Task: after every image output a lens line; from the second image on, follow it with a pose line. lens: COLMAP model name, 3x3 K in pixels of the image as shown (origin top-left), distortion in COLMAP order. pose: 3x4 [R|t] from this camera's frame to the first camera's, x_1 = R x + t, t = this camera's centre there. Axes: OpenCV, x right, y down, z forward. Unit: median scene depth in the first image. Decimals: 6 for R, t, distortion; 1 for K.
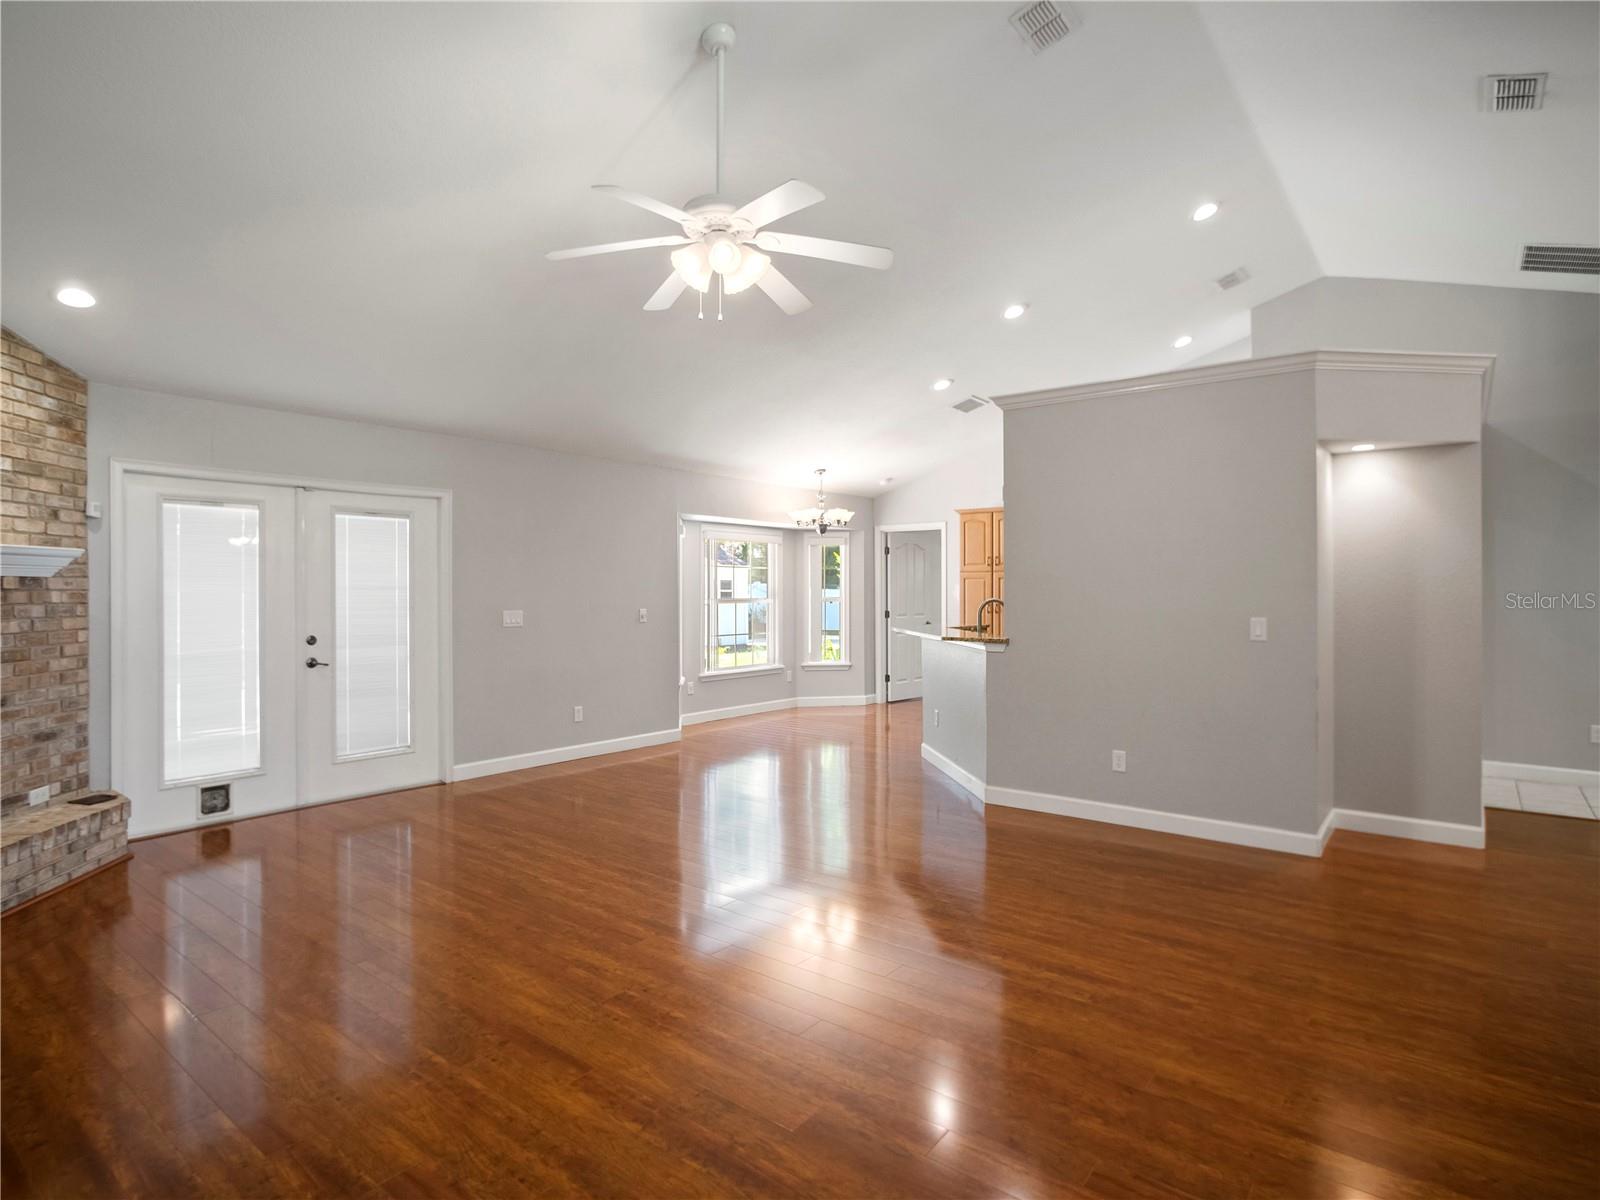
lens RADIAL K [[863.1, 0, 771.1], [0, 863.1, 584.4], [0, 0, 1]] dist [-0.027605, 0.007259]
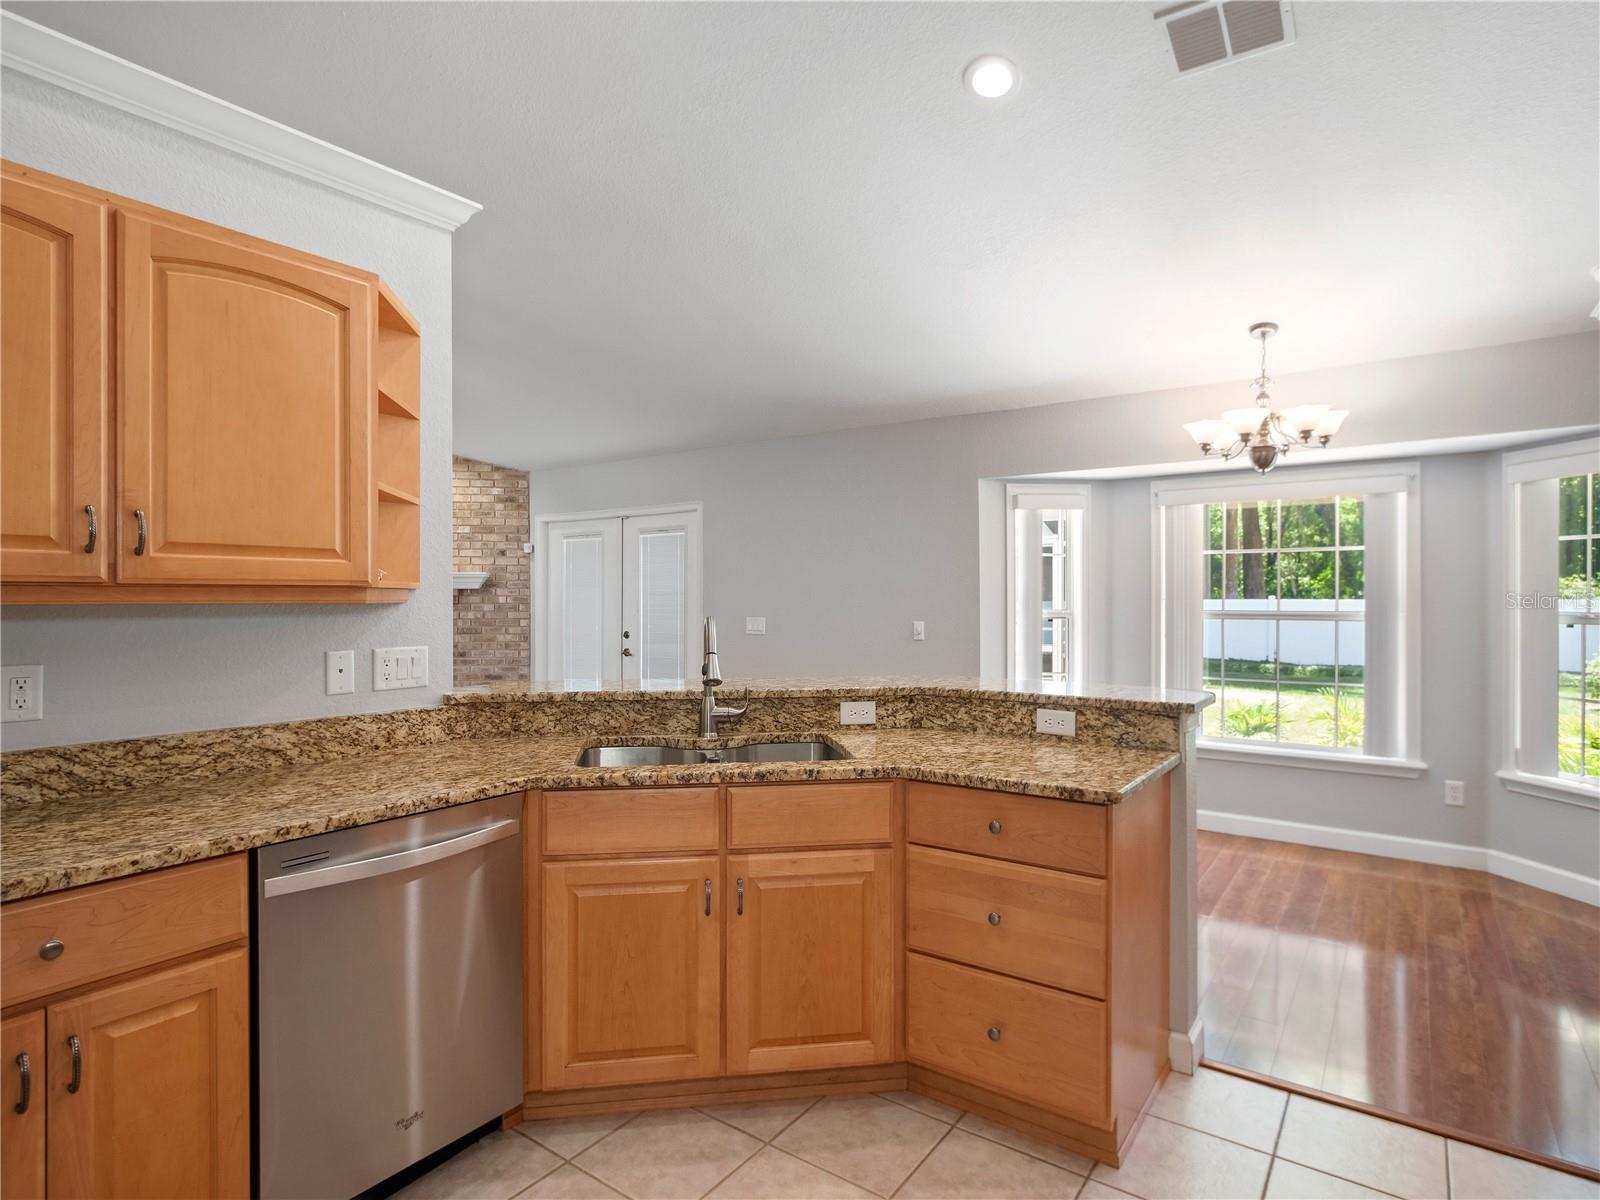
lens RADIAL K [[863.1, 0, 775.7], [0, 863.1, 596.8], [0, 0, 1]] dist [-0.027605, 0.007259]
pose [[0.057038, 0.001300, -0.998371, 0.936329], [0.007792, 0.999968, 0.001747, 0.009513], [0.998342, -0.007878, 0.057026, 1.399959]]
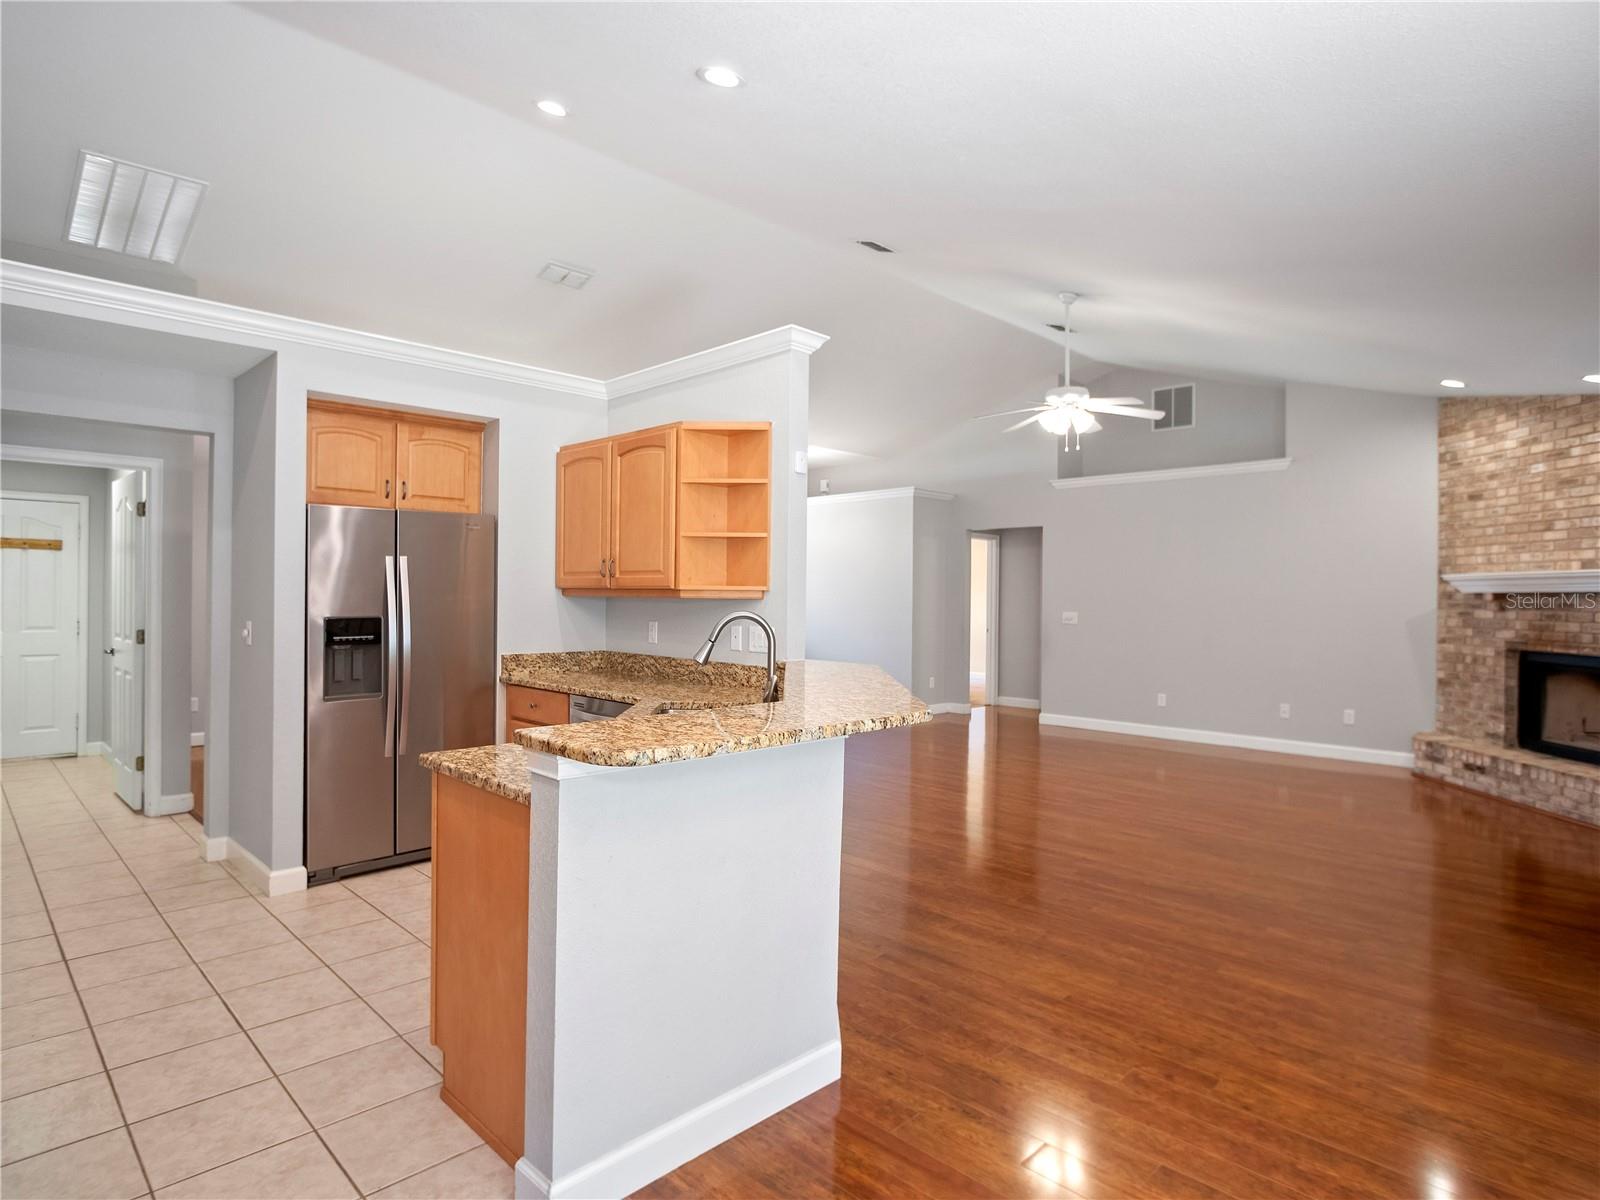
lens RADIAL K [[863.1, 0, 797.0], [0, 863.1, 596.0], [0, 0, 1]] dist [-0.027605, 0.007259]
pose [[-0.996053, -0.008196, 0.088386, 0.253076], [-0.008763, 0.999943, -0.006027, 0.014301], [-0.088332, -0.006778, -0.996068, 2.080939]]
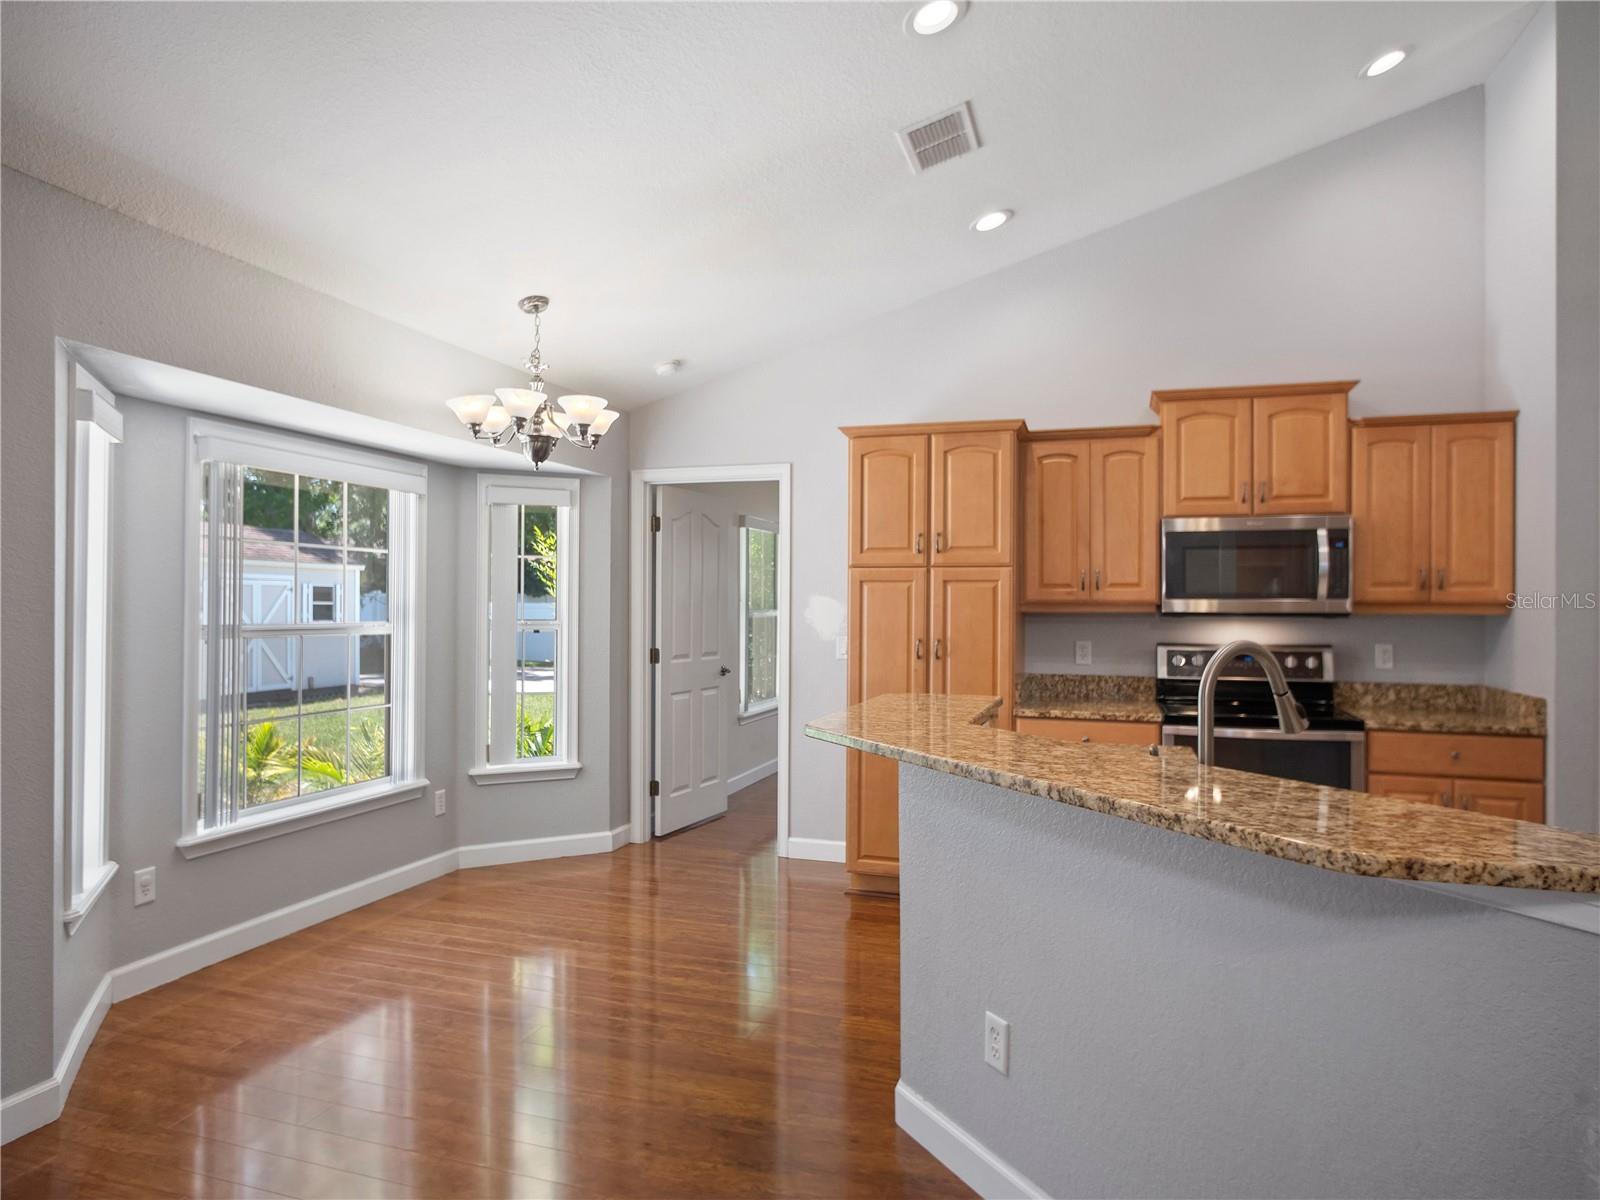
lens RADIAL K [[991.8, 0, 795.4], [0, 991.8, 593.8], [0, 0, 1]] dist [-0.026468, 0.014598]
pose [[0.927446, 0.011314, 0.373785, 0.000421], [-0.009960, 0.999935, -0.005553, 0.005851], [-0.373823, 0.001427, 0.927499, 1.043571]]
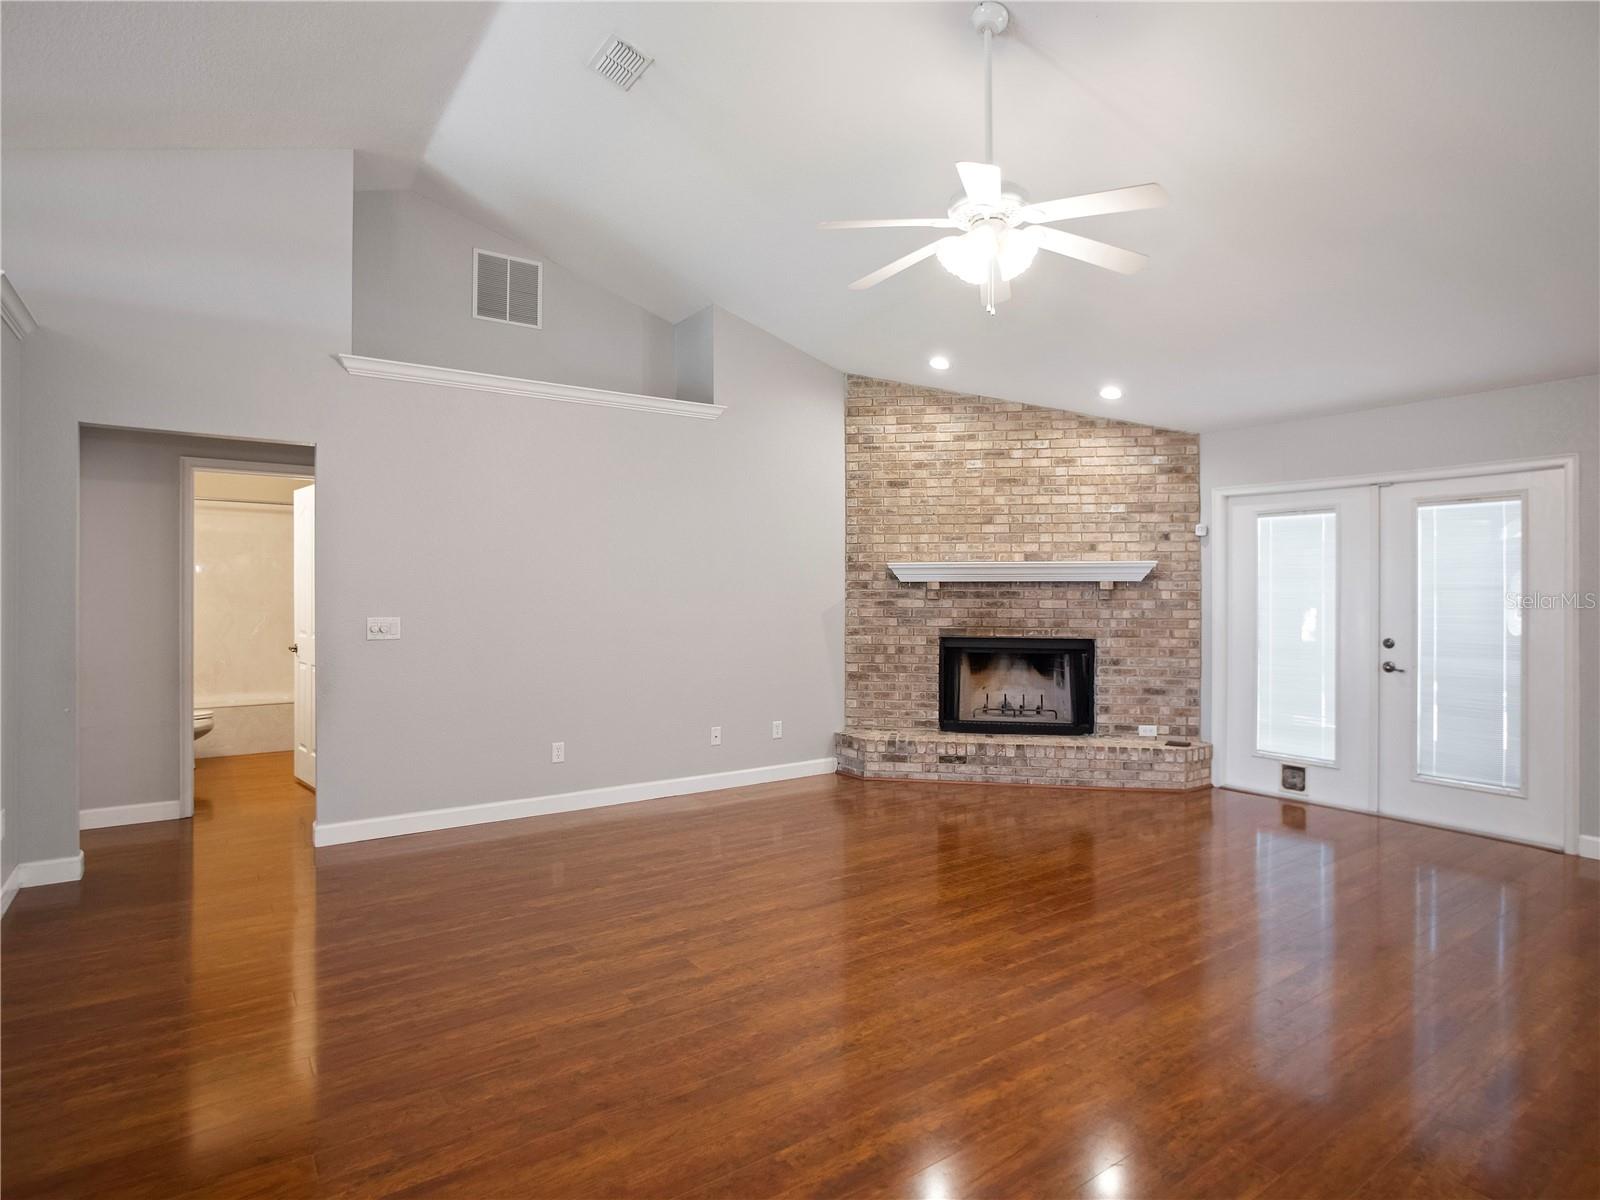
lens RADIAL K [[863.1, 0, 806.8], [0, 863.1, 588.9], [0, 0, 1]] dist [-0.027605, 0.007259]
pose [[-0.263194, -0.001224, -0.964742, 0.667543], [0.004823, 0.999985, -0.002584, 0.005124], [0.964731, -0.005334, -0.263184, 0.763016]]
